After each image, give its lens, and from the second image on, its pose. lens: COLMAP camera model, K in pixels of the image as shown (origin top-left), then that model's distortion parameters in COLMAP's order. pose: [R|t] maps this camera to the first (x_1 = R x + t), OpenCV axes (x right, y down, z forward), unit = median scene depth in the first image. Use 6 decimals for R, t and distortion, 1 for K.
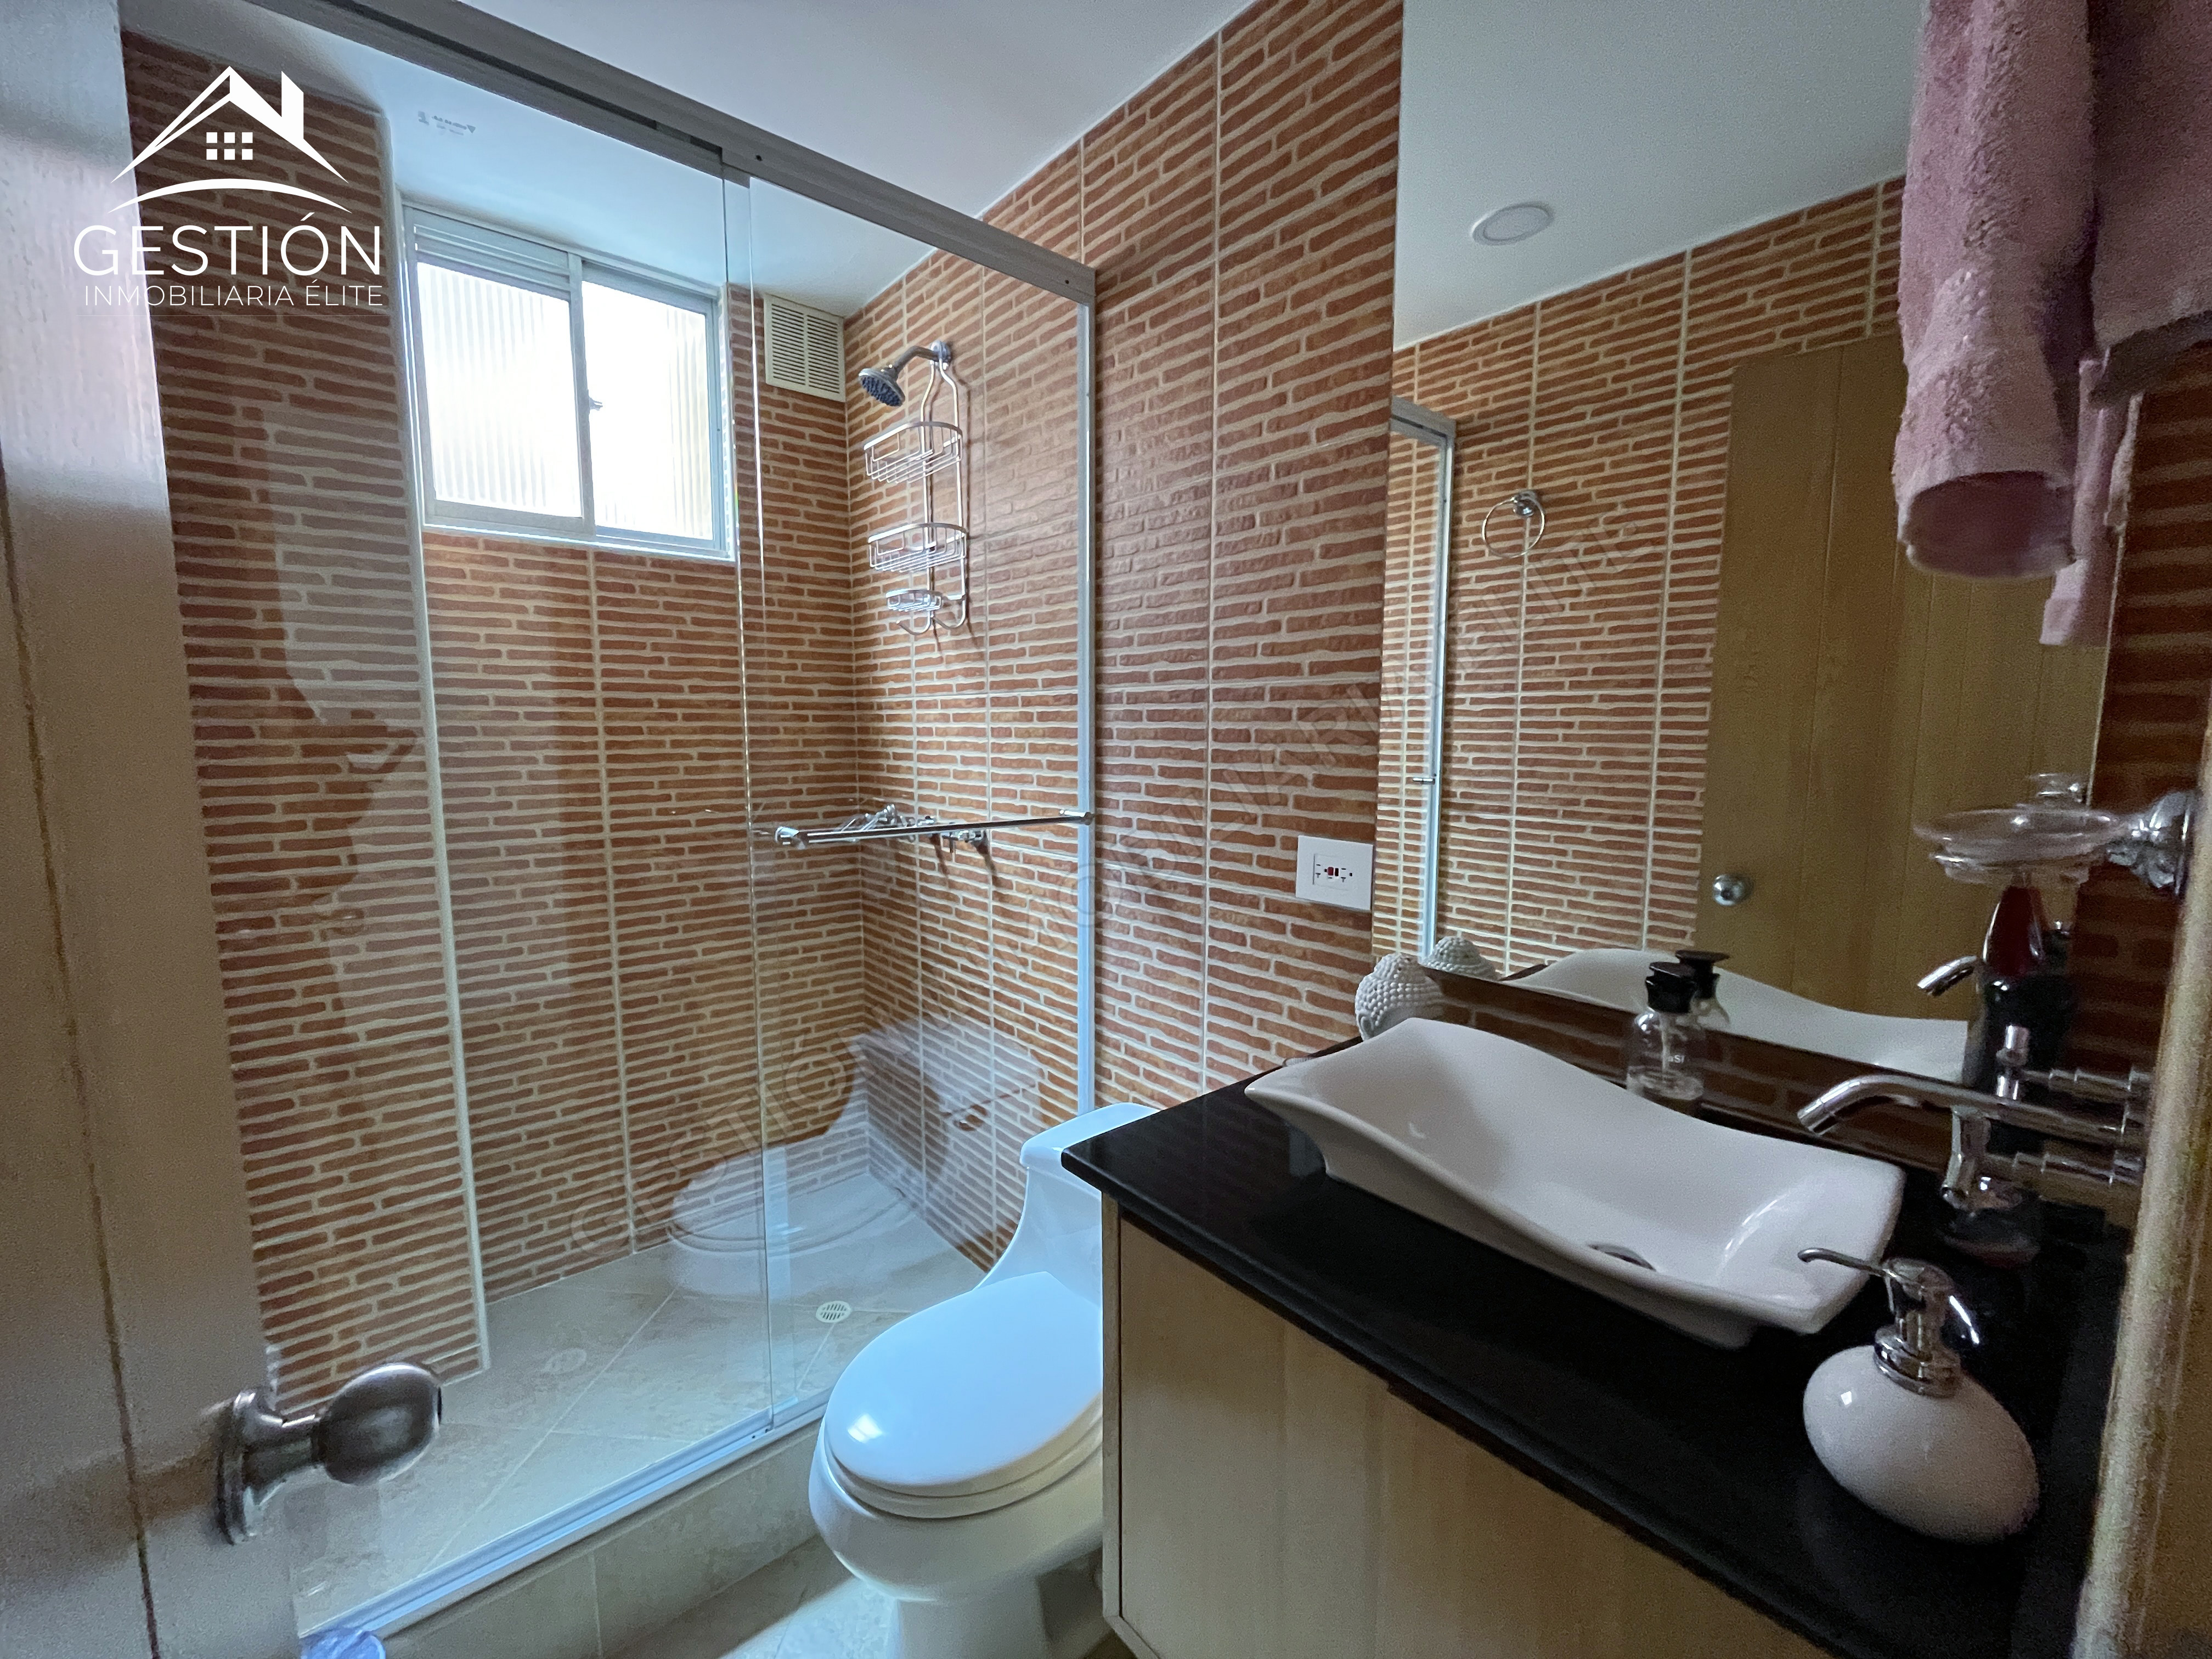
lens RADIAL K [[899.2, 0, 1113.2], [0, 899.2, 833.6], [0, 0, 1]] dist [-0.002589, -0.000046]
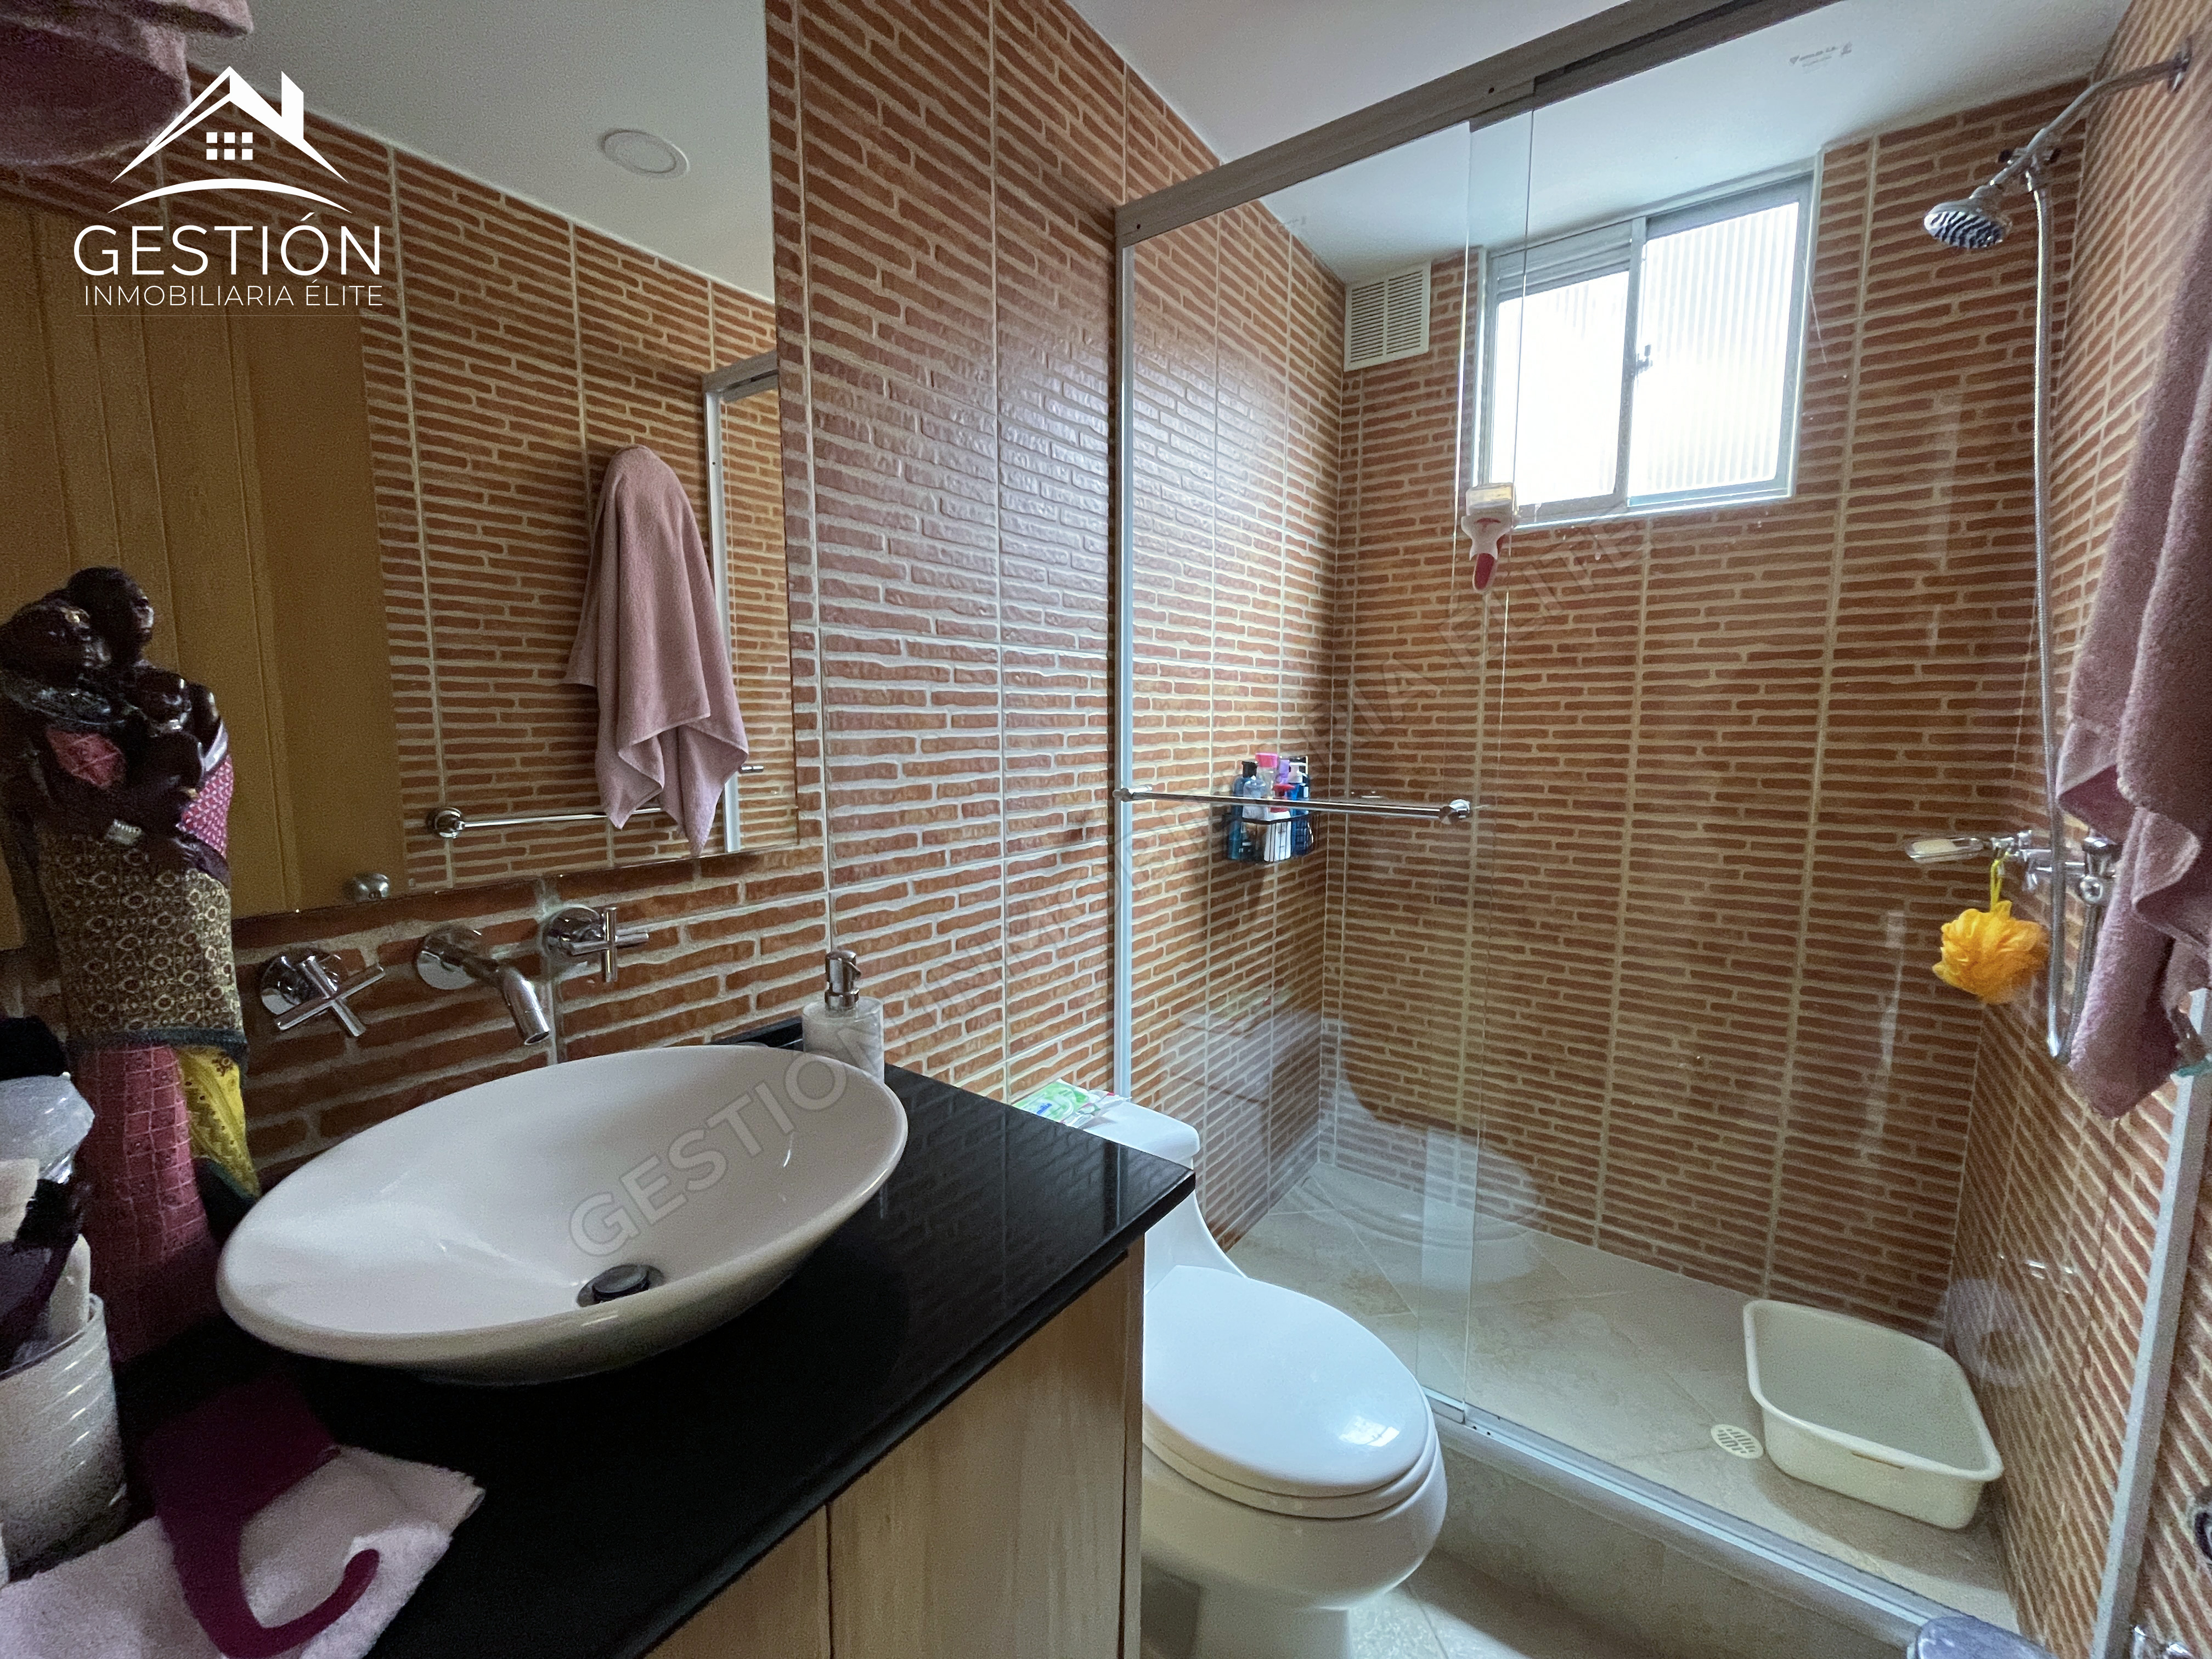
lens RADIAL K [[899.2, 0, 1113.2], [0, 899.2, 821.9], [0, 0, 1]] dist [-0.002589, -0.000046]
pose [[0.240918, 0.120759, -0.963003, 0.684953], [-0.104466, 0.989691, 0.097971, -0.067614], [0.964907, 0.076998, 0.251050, 0.601305]]
